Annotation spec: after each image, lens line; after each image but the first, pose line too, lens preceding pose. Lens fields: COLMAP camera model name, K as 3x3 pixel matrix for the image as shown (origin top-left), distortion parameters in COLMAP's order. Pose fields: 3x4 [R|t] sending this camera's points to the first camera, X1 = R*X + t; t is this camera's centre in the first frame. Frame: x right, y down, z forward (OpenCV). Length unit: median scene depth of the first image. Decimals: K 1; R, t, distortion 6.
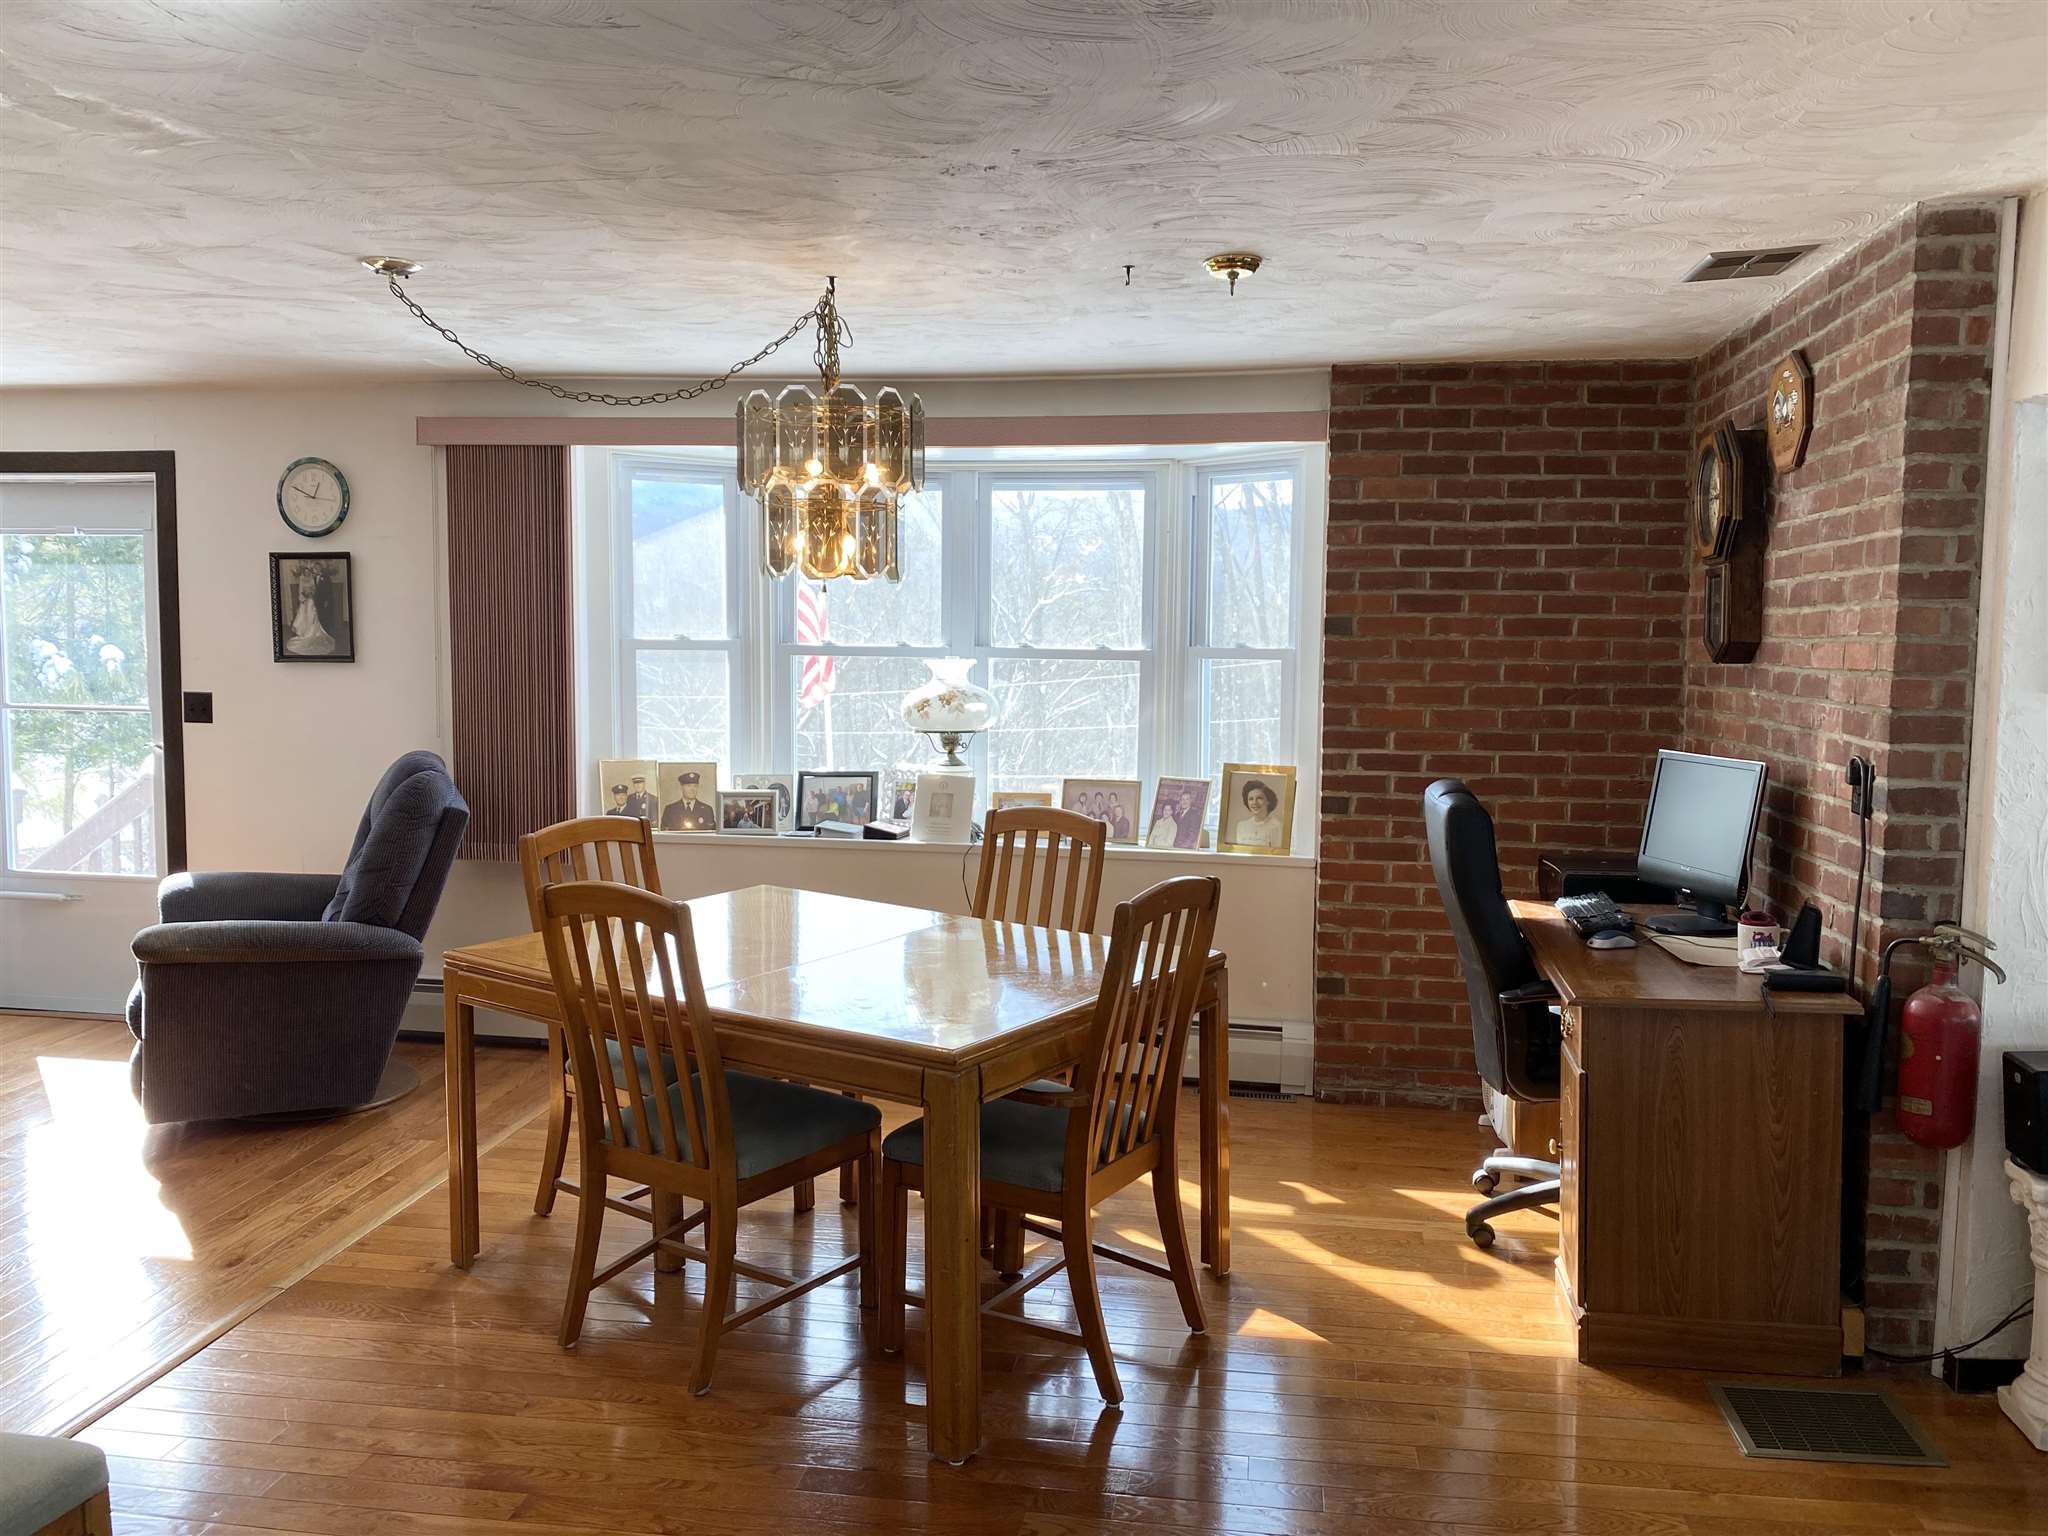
lens RADIAL K [[1538.2, 0, 1028.4], [0, 1538.2, 740.2], [0, 0, 1]] dist [0.001567, 0.005602]
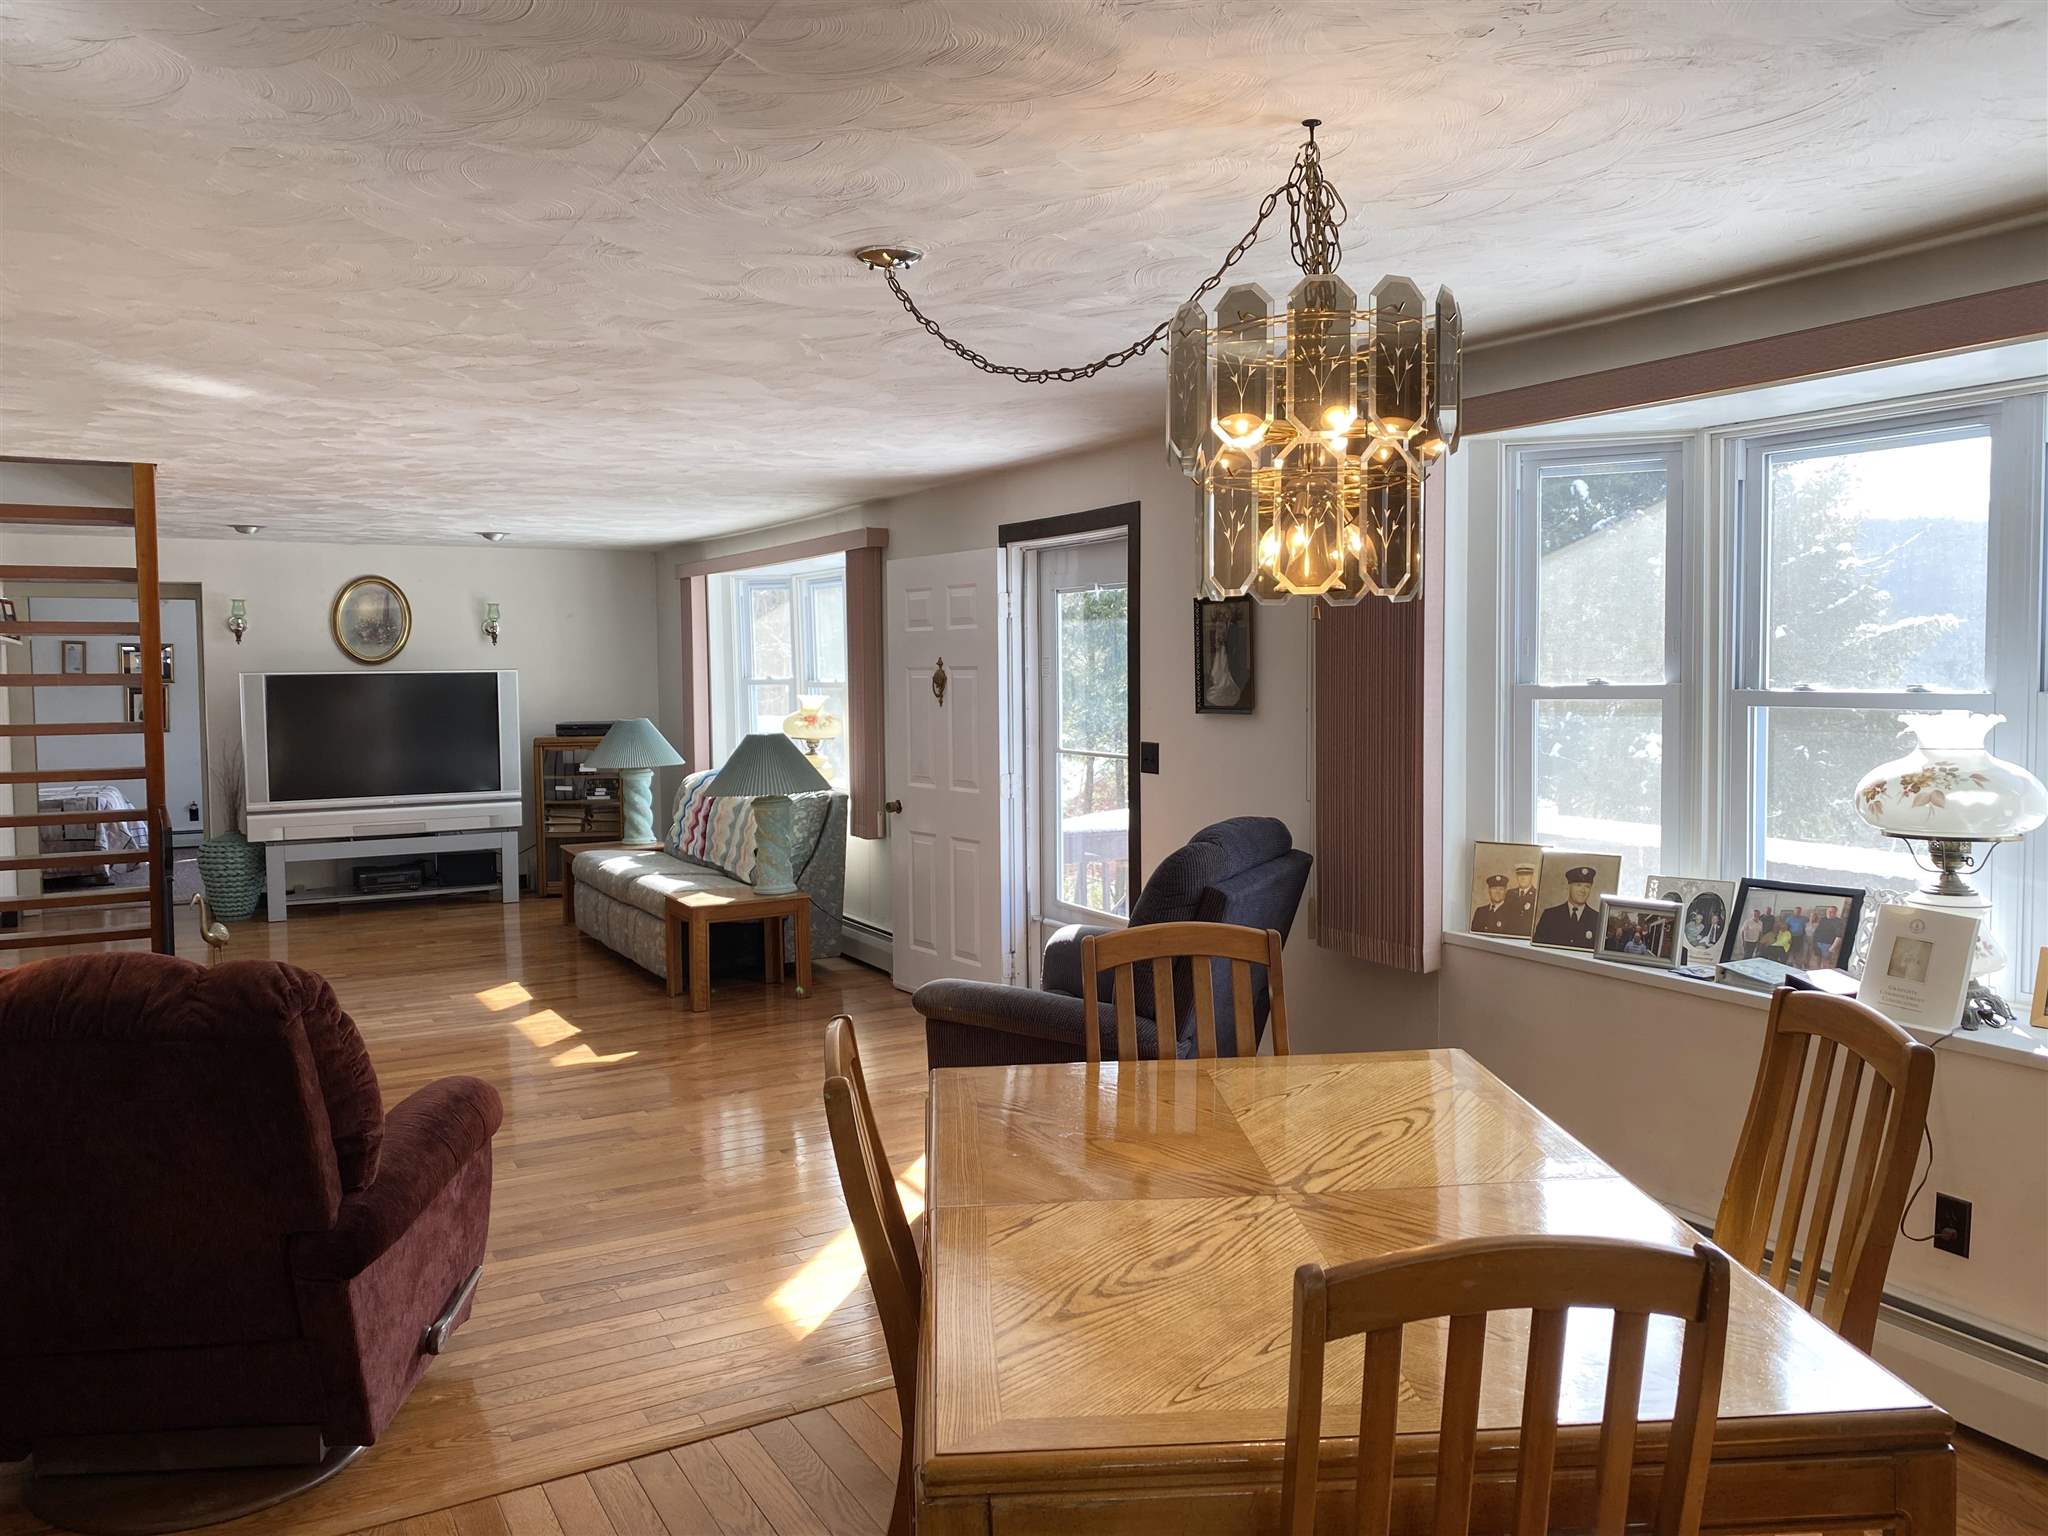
lens RADIAL K [[1538.2, 0, 1032.4], [0, 1538.2, 737.8], [0, 0, 1]] dist [0.001567, 0.005602]
pose [[0.617497, 0.019930, -0.786321, 0.195403], [-0.041543, 0.999110, -0.007301, -0.024511], [0.785475, 0.037175, 0.617776, 0.338902]]
